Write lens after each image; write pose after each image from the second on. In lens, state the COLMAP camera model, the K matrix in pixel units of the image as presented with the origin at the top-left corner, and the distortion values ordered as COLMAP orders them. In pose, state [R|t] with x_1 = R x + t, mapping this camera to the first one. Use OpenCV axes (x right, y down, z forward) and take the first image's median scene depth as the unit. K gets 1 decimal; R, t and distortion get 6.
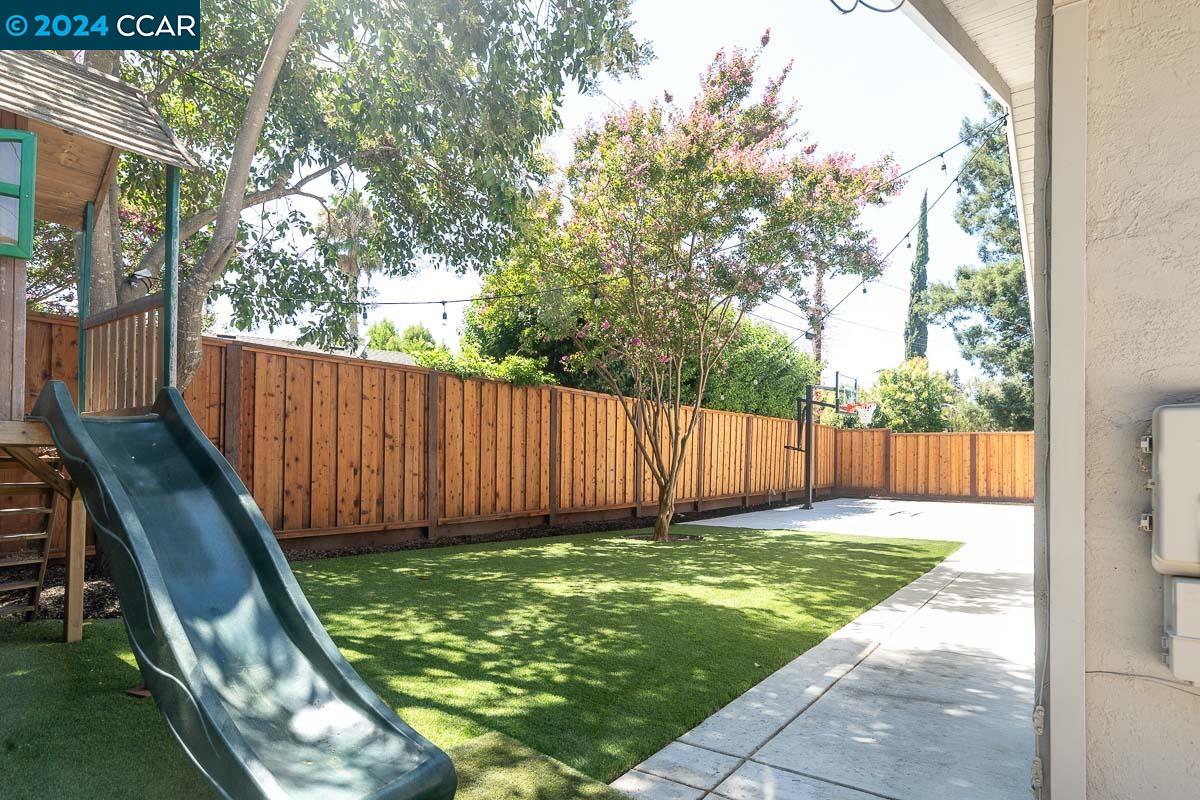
lens RADIAL K [[682.9, 0, 599.3], [0, 682.9, 452.5], [0, 0, 1]] dist [0.000216, 0.000092]
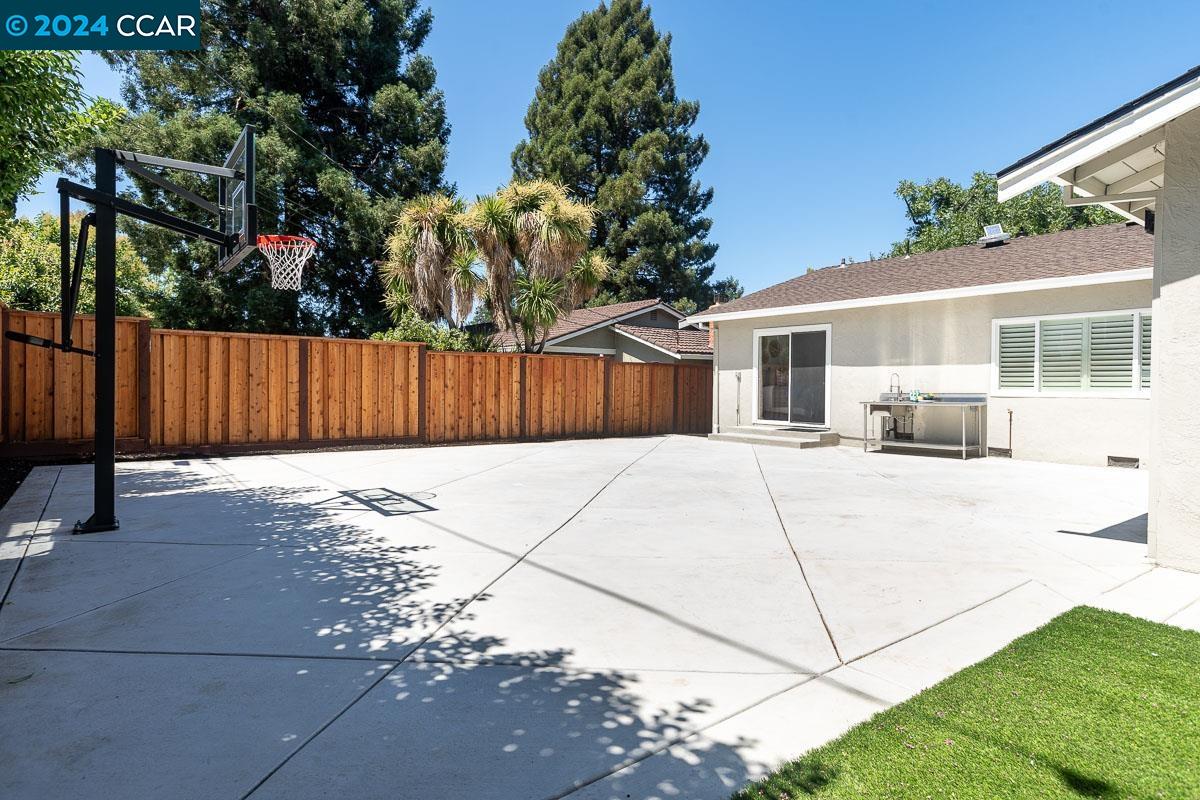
lens RADIAL K [[651.4, 0, 600.0], [0, 651.4, 400.0], [0, 0, 1]] dist [-0.017927, -0.000146]
pose [[0.300282, -0.026782, 0.953474, 0.069698], [-0.015126, 0.999346, 0.032834, 0.004642], [-0.953731, -0.024282, 0.299681, 0.585363]]
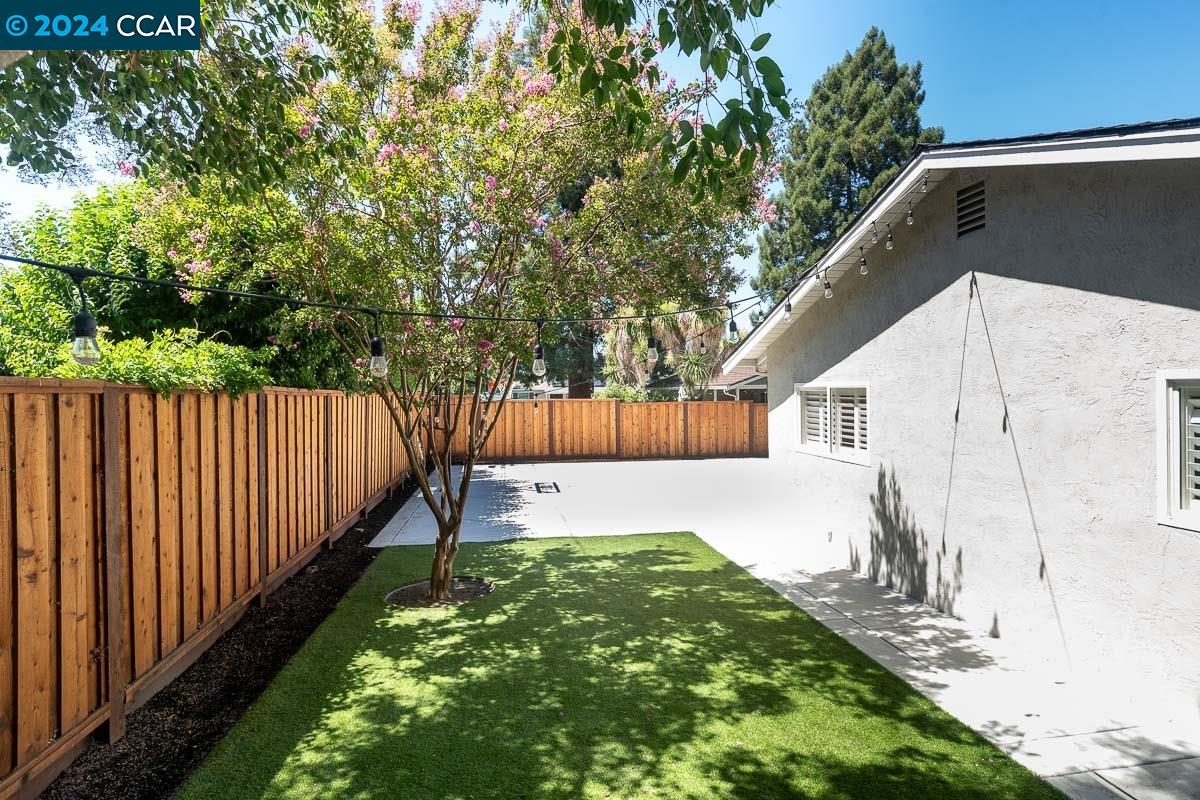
lens RADIAL K [[636.8, 0, 600.0], [0, 636.8, 400.0], [0, 0, 1]] dist [0.018299, 0.000746]
pose [[0.716506, -0.022410, 0.697221, -0.134390], [0.012703, 0.999737, 0.019079, -0.048939], [-0.697466, -0.004813, 0.716602, 0.191906]]
